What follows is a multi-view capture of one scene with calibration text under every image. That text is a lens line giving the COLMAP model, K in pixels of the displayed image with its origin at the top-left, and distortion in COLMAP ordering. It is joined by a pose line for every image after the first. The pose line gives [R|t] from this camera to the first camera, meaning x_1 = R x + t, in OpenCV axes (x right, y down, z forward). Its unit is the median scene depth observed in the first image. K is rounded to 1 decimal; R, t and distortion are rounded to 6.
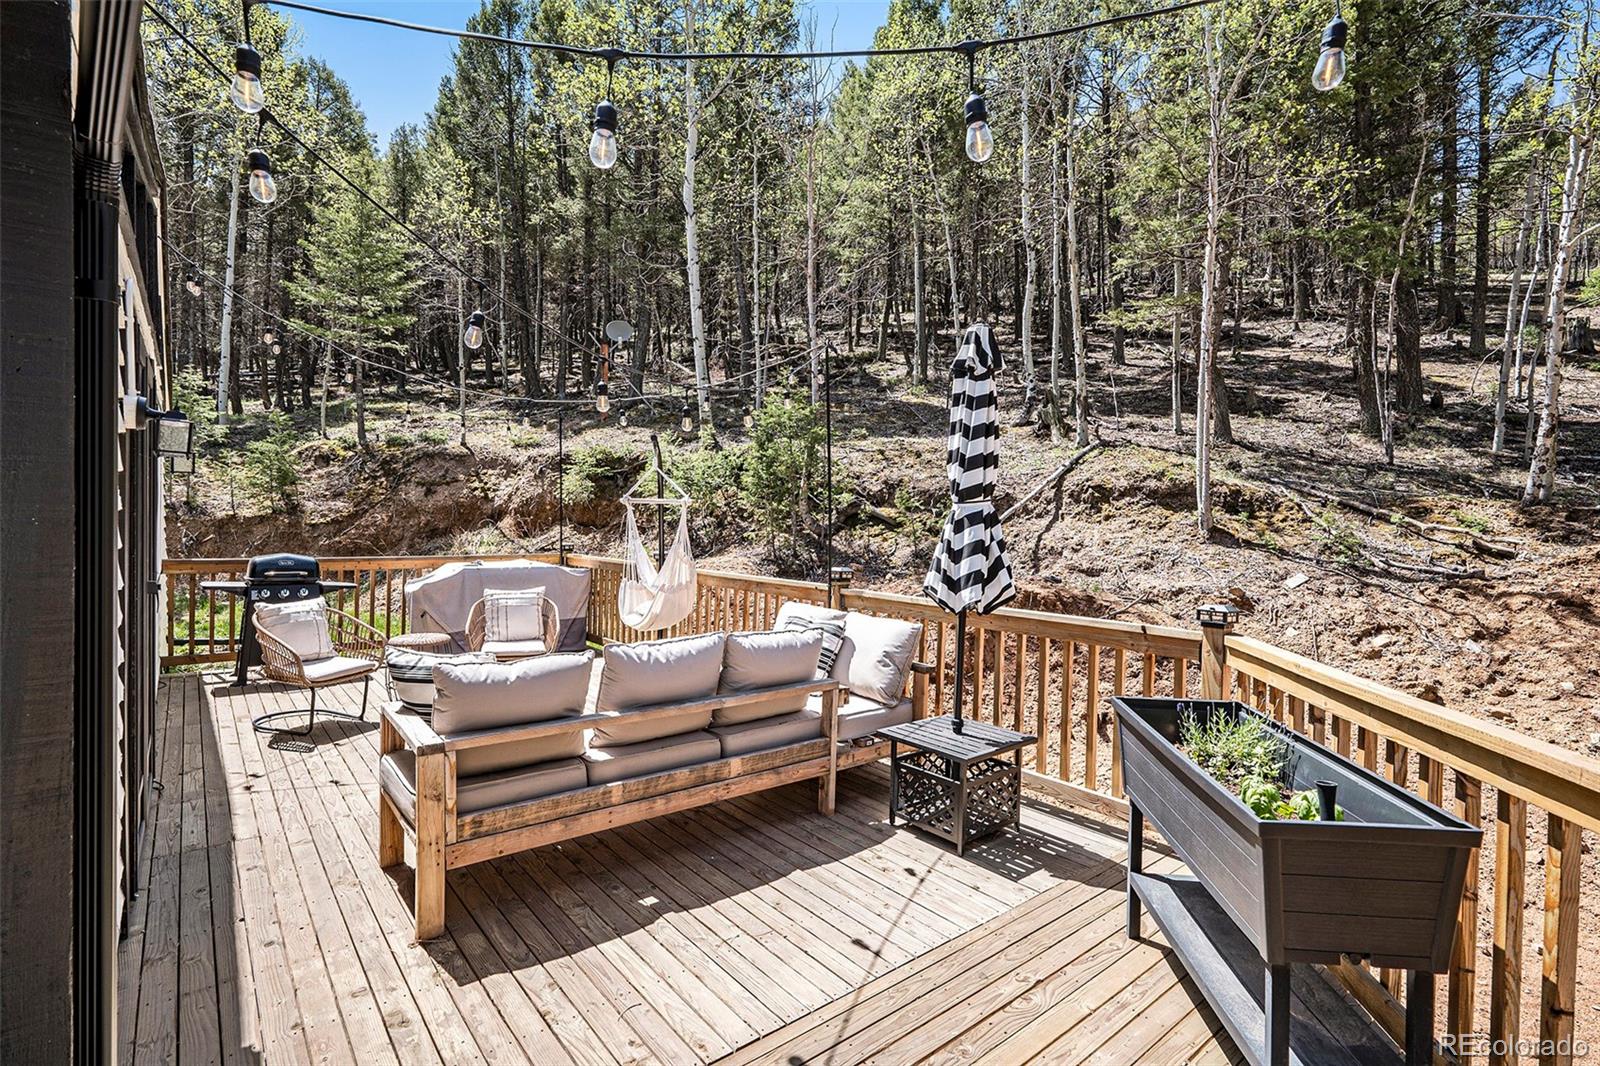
lens RADIAL K [[755.8, 0, 795.3], [0, 755.8, 531.6], [0, 0, 1]] dist [0.003656, 0.000665]
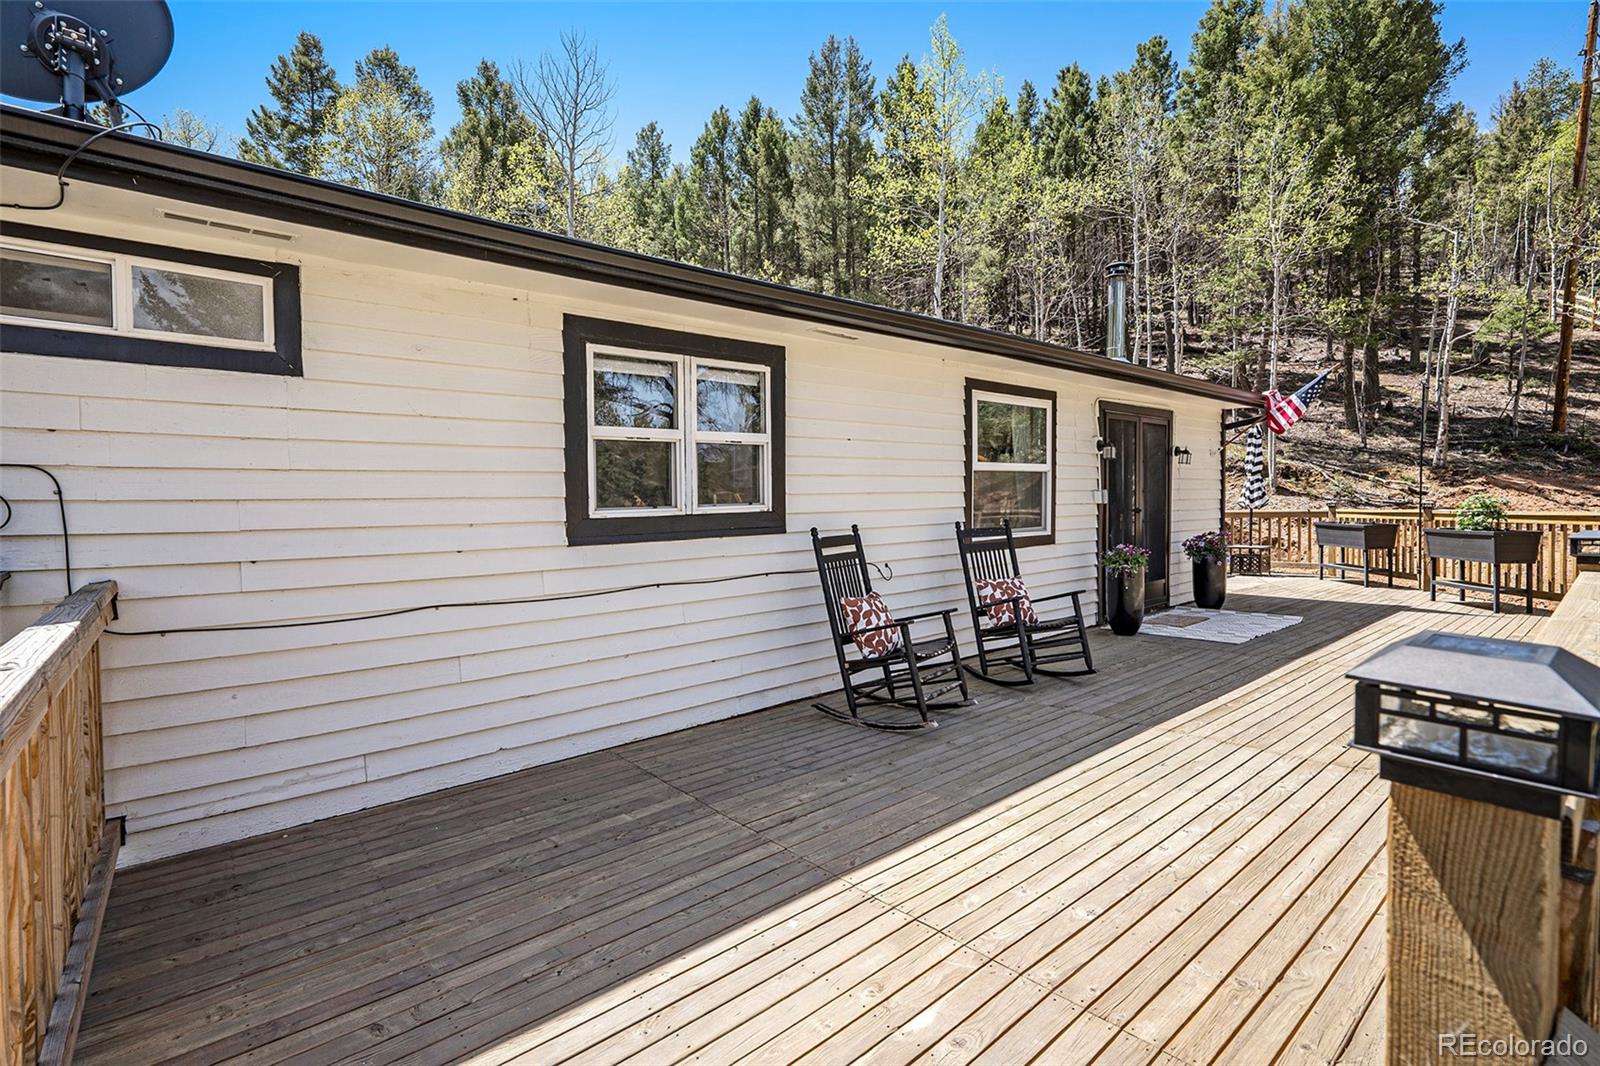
lens RADIAL K [[755.8, 0, 795.3], [0, 755.8, 531.6], [0, 0, 1]] dist [0.003656, 0.000665]
pose [[0.998632, -0.039654, 0.034095, -0.670590], [0.039031, 0.999063, 0.018724, 0.023419], [-0.034806, -0.017368, 0.999243, -0.794384]]
